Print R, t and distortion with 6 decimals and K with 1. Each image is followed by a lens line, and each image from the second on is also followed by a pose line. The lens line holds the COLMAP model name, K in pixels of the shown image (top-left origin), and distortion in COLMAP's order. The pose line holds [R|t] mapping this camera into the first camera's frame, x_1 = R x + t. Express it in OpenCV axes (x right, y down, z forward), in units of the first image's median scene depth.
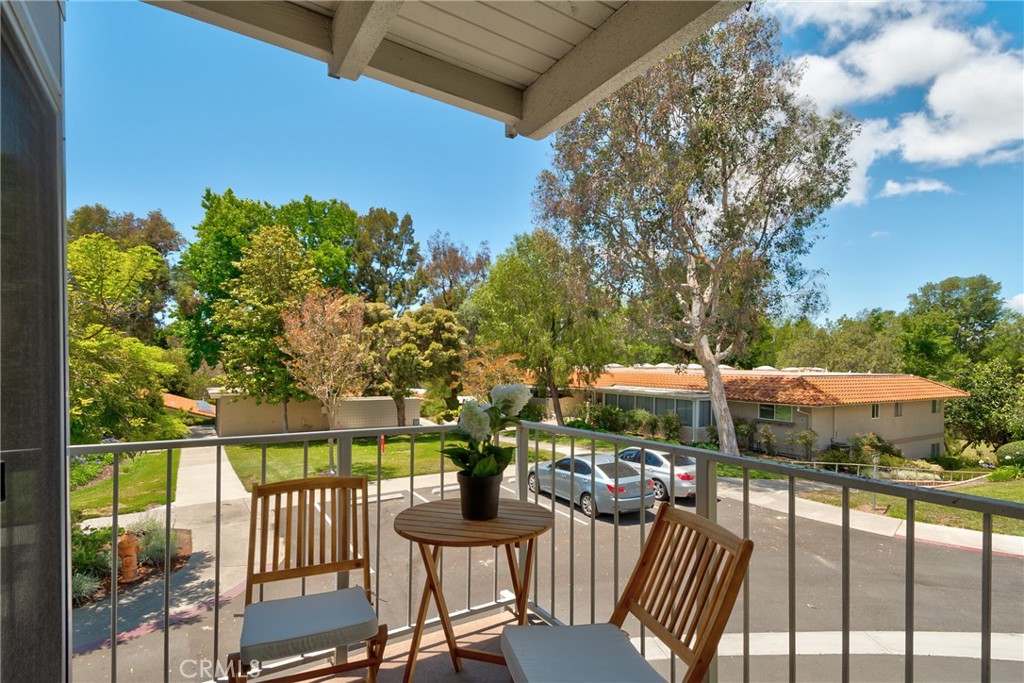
lens RADIAL K [[520.1, 0, 515.3], [0, 520.1, 352.9], [0, 0, 1]] dist [0.029642, -0.000032]
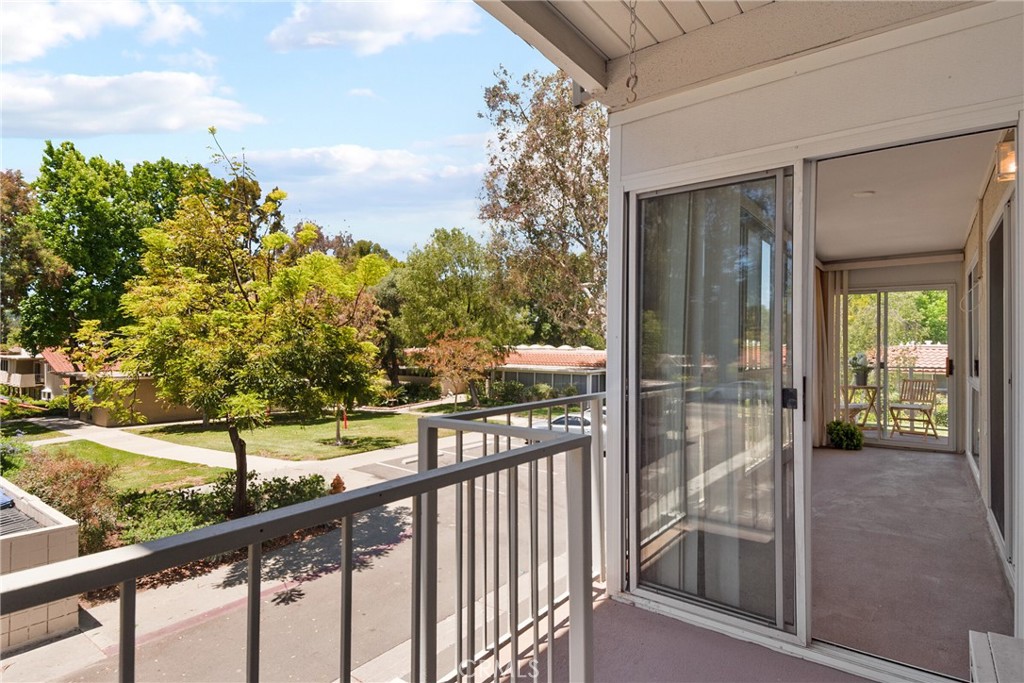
lens RADIAL K [[545.5, 0, 512.0], [0, 545.5, 341.5], [0, 0, 1]] dist [-0.005583, -0.002795]
pose [[0.940798, 0.001347, 0.338965, -0.287734], [-0.007216, 0.999845, 0.016054, -0.007679], [-0.338890, -0.017549, 0.940662, -0.152751]]
